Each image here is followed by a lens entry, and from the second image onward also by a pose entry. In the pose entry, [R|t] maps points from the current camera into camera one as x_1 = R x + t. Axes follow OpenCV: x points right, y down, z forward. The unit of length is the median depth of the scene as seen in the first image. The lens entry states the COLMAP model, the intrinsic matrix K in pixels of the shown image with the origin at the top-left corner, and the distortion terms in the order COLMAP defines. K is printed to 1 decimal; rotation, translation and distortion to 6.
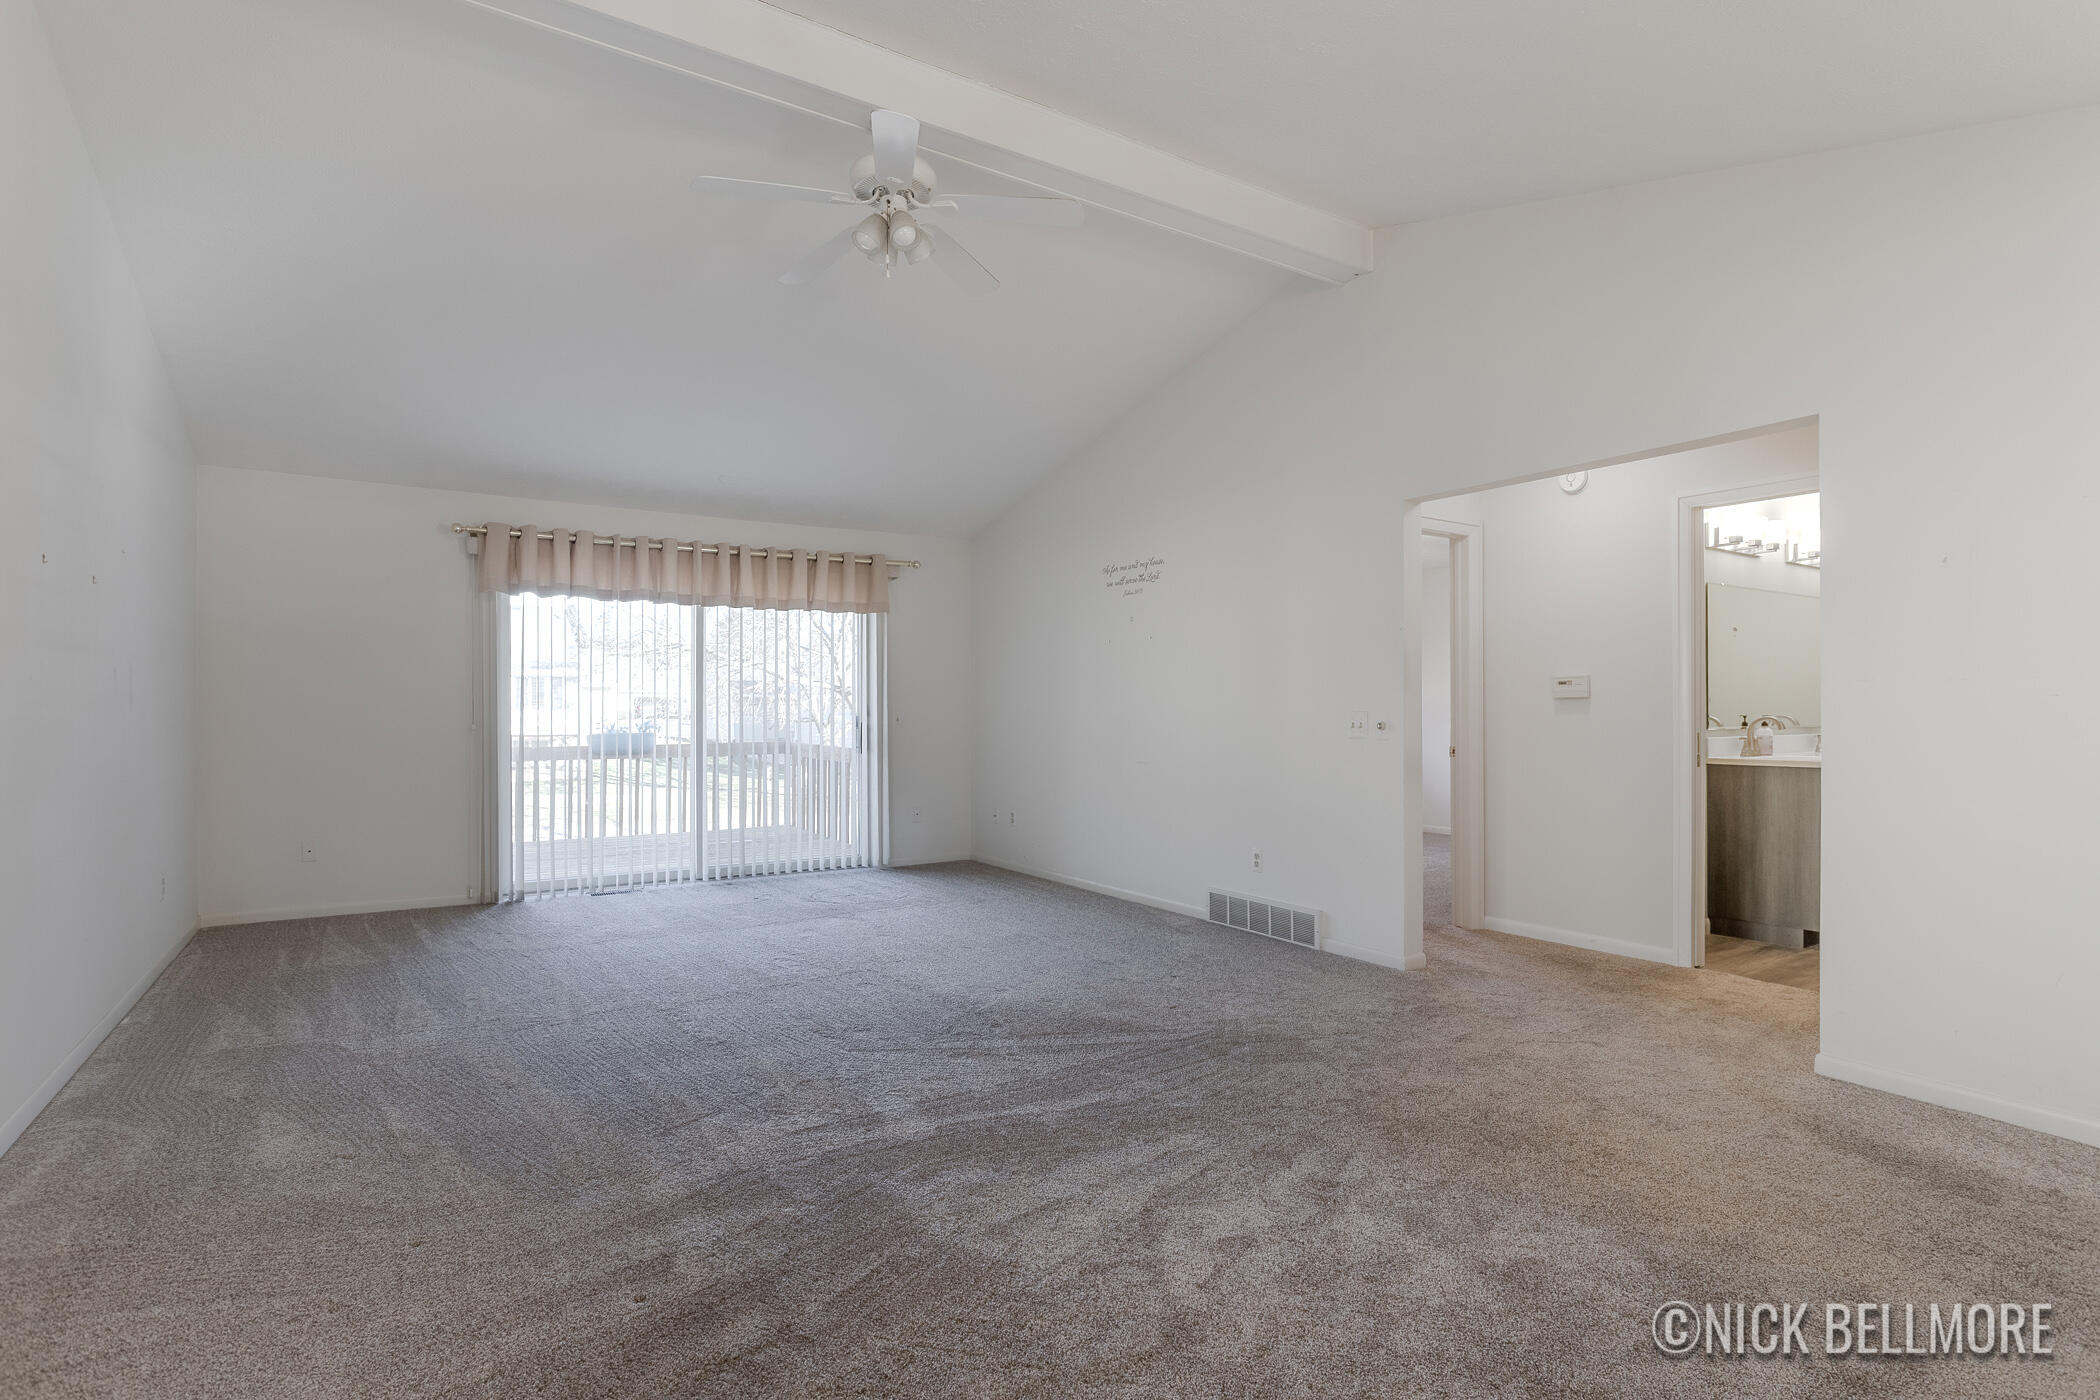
lens RADIAL K [[1029.7, 0, 1043.3], [0, 1029.7, 691.2], [0, 0, 1]] dist [-0.032833, 0.012474]
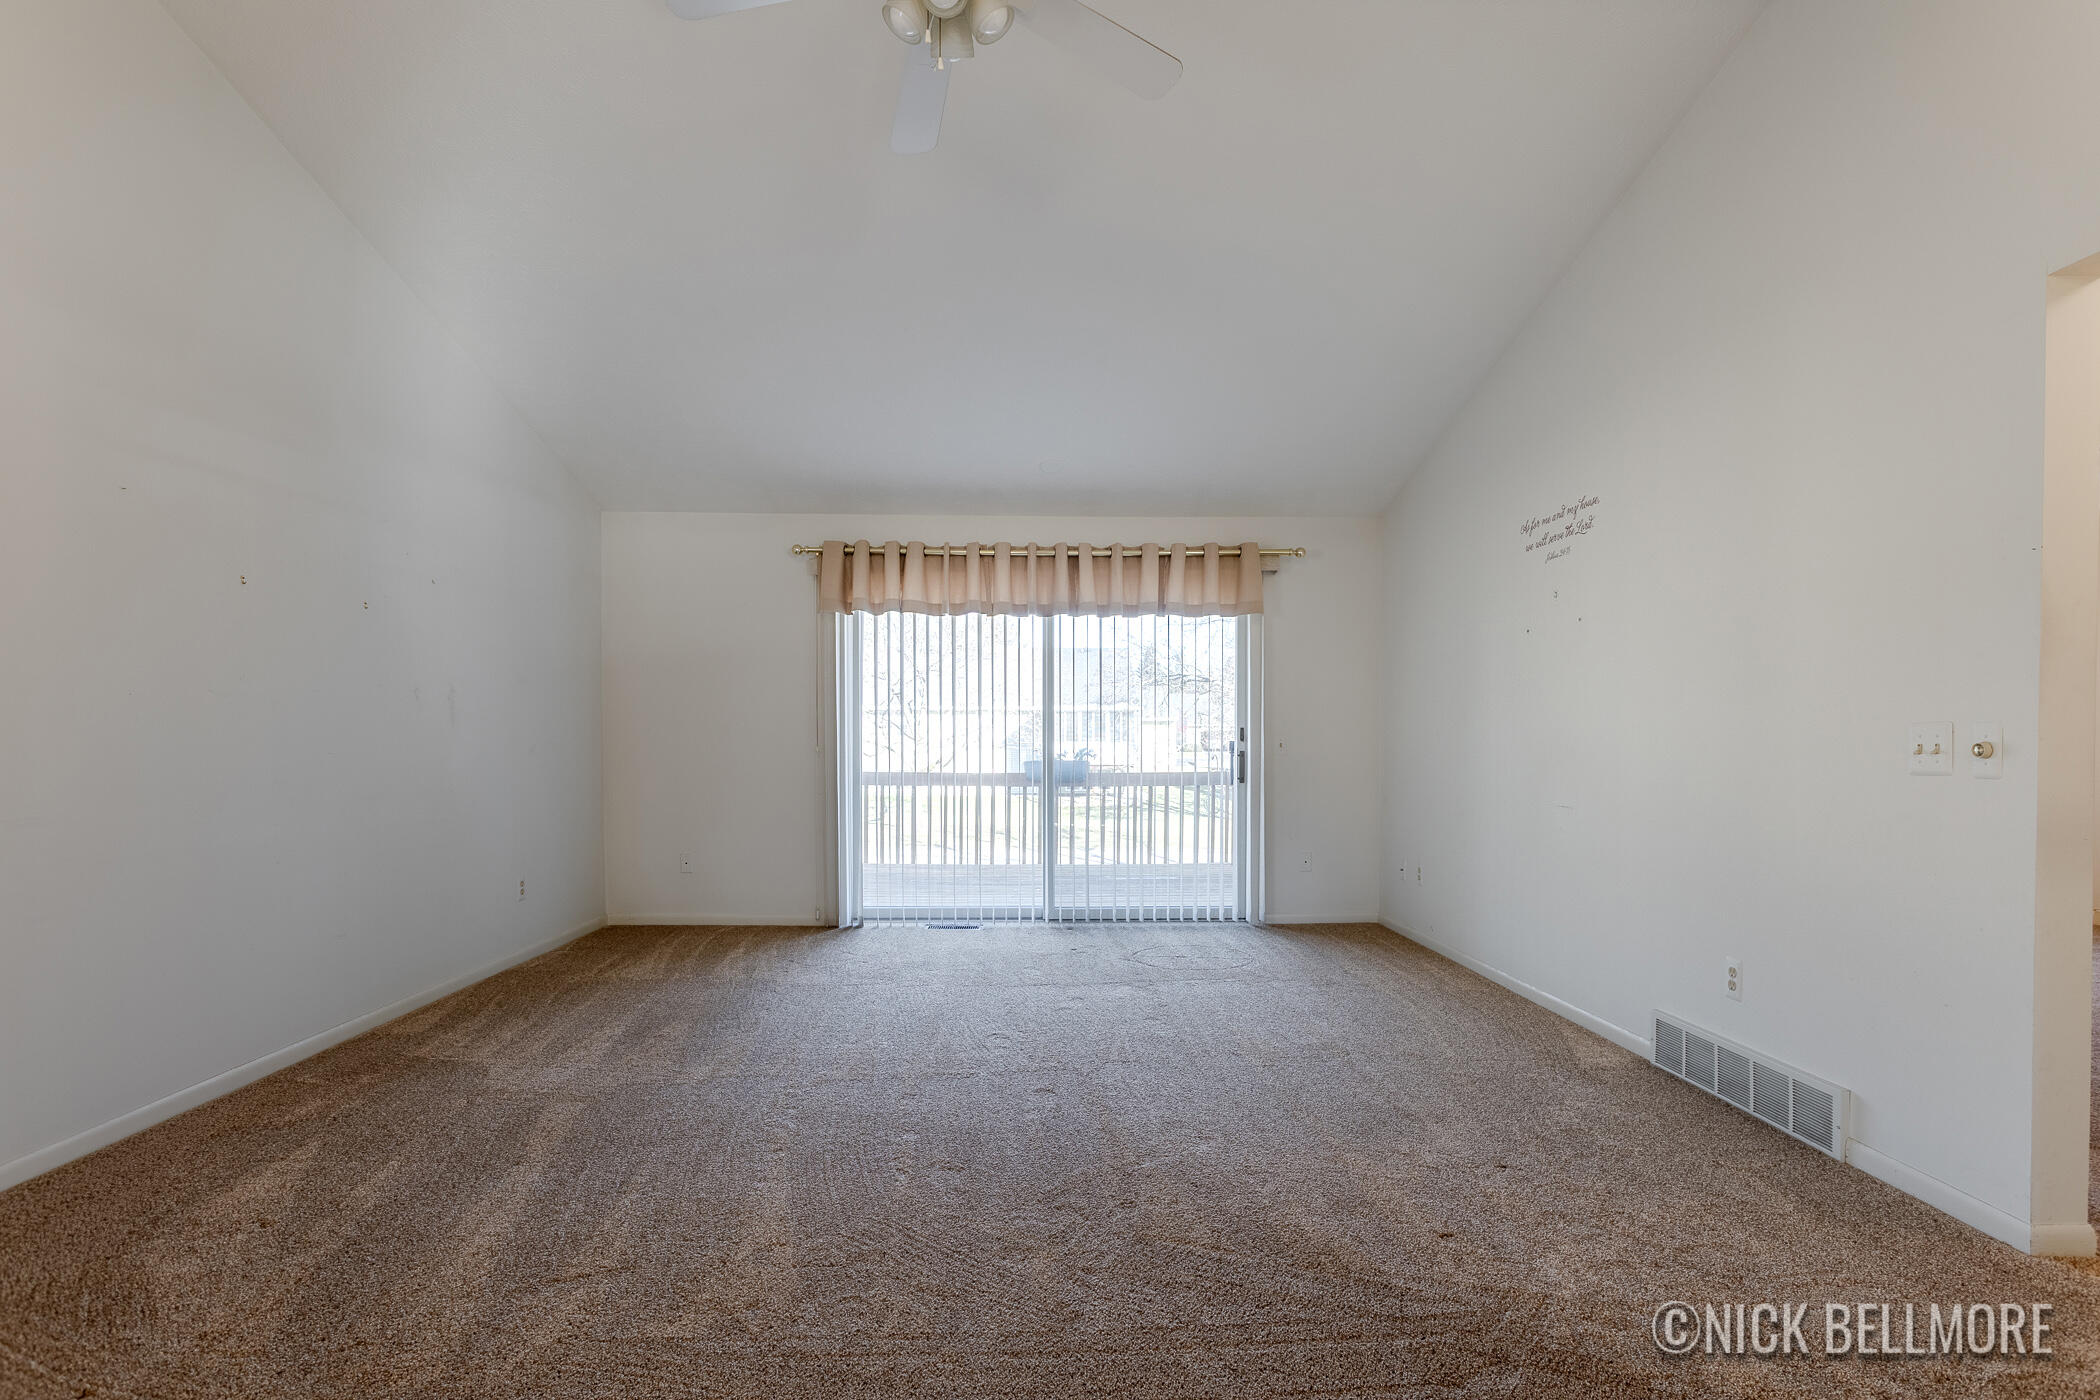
lens RADIAL K [[1010.3, 0, 1057.2], [0, 1010.3, 753.1], [0, 0, 1]] dist [-0.032315, 0.014329]
pose [[0.857527, 0.007611, -0.514382, 0.141216], [0.006245, 0.999663, 0.025202, 0.015024], [0.514401, -0.024824, 0.857191, 0.261541]]
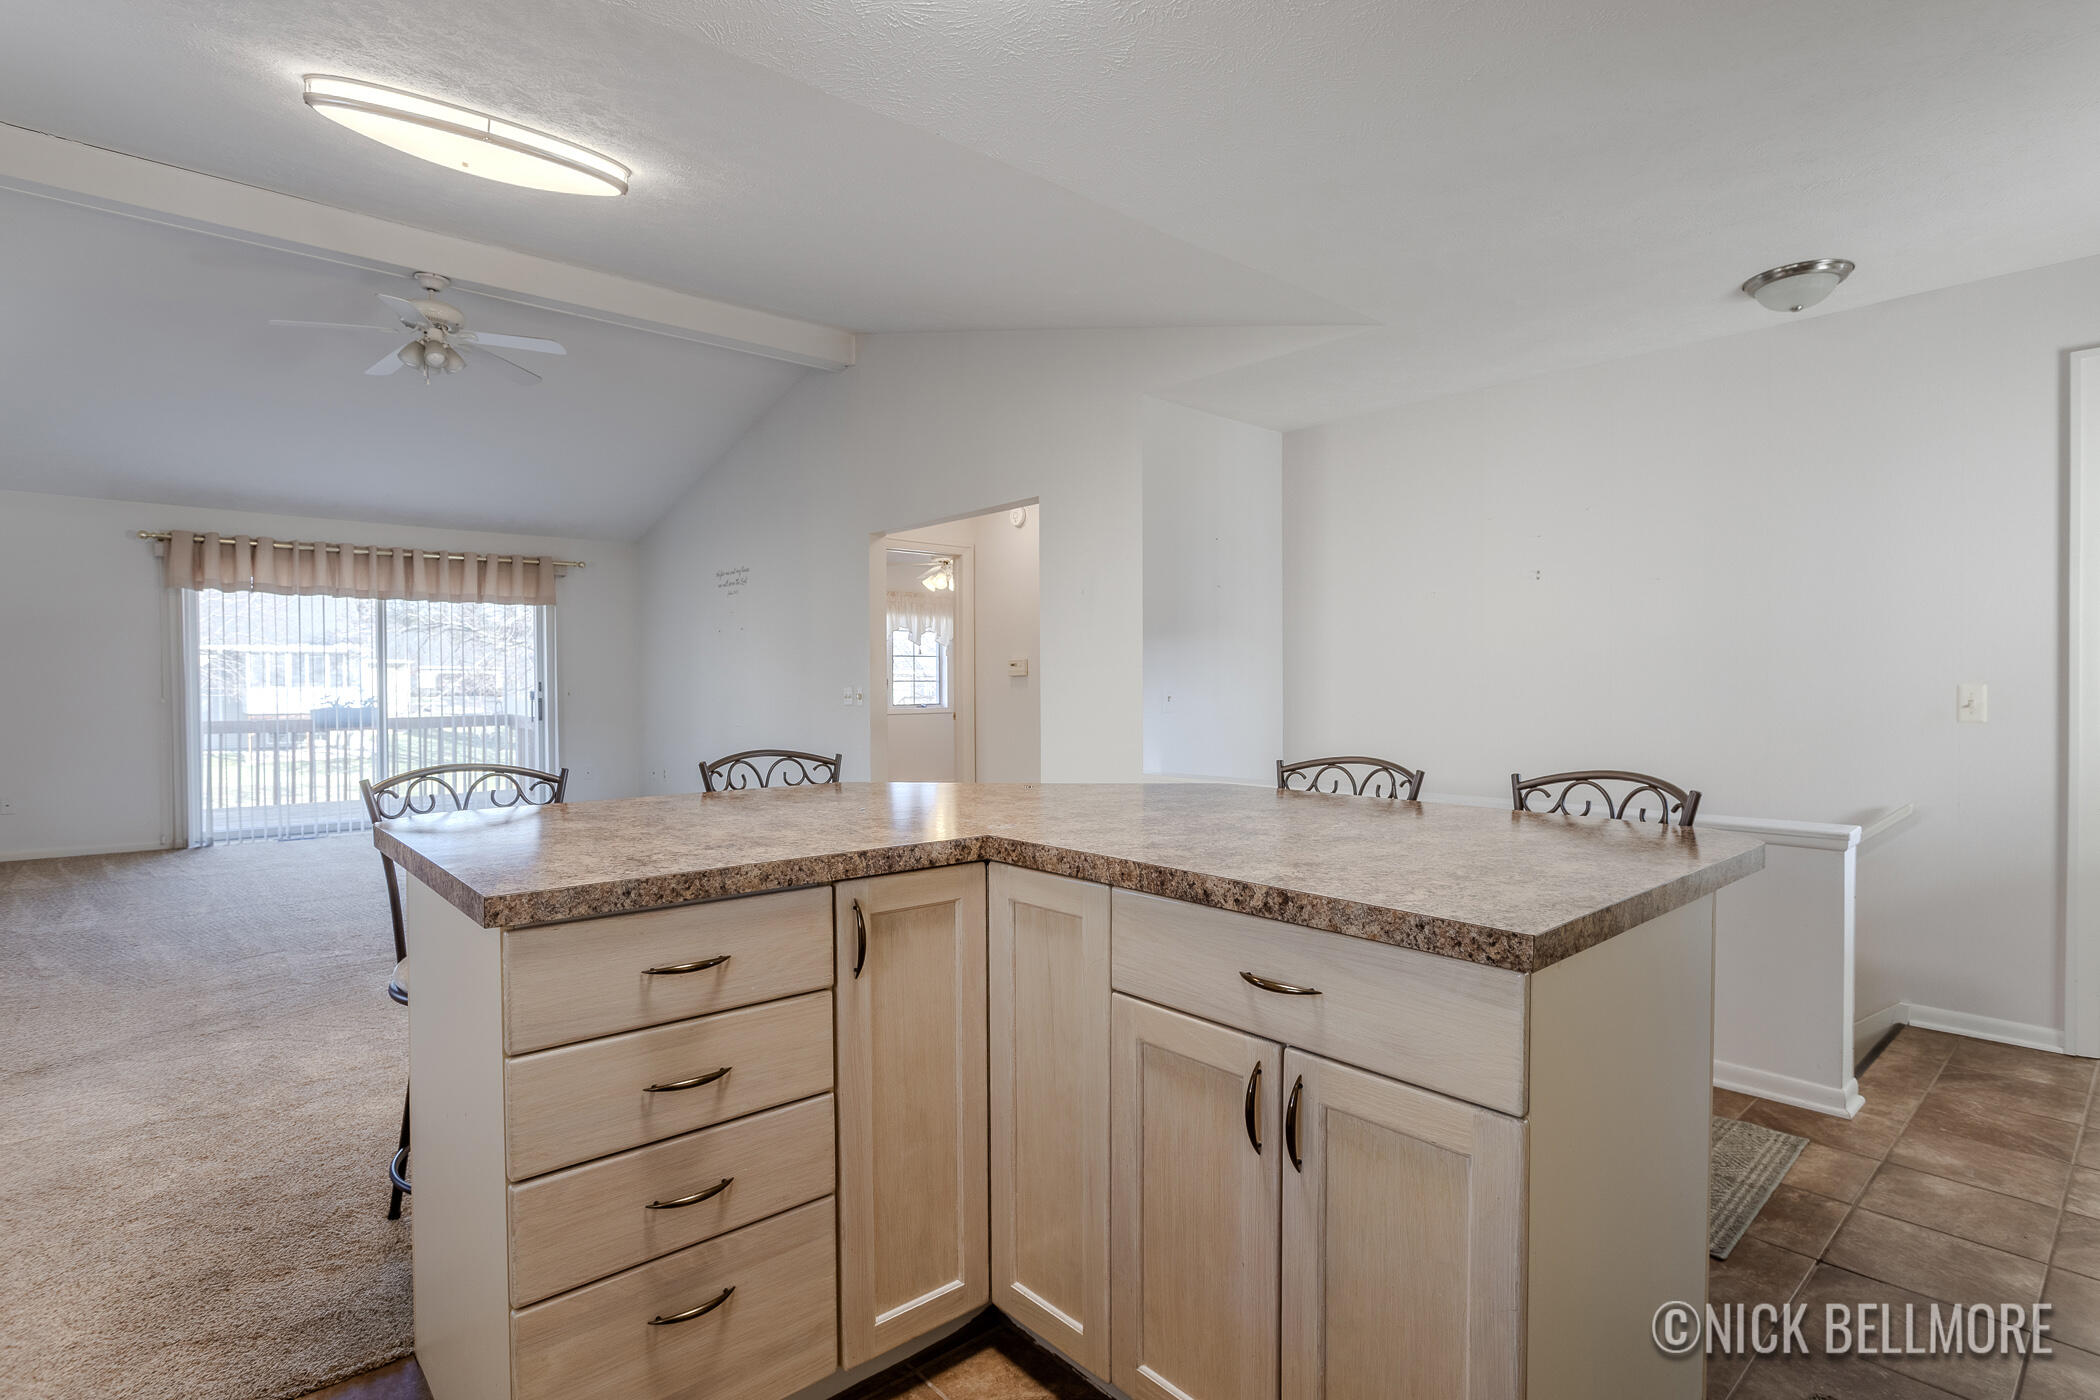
lens RADIAL K [[1029.7, 0, 1043.3], [0, 1029.7, 691.2], [0, 0, 1]] dist [-0.032833, 0.012474]
pose [[0.989457, -0.003768, 0.144780, 0.276747], [0.000376, 0.999725, 0.023451, -0.003881], [-0.144828, -0.023149, 0.989186, -0.306249]]
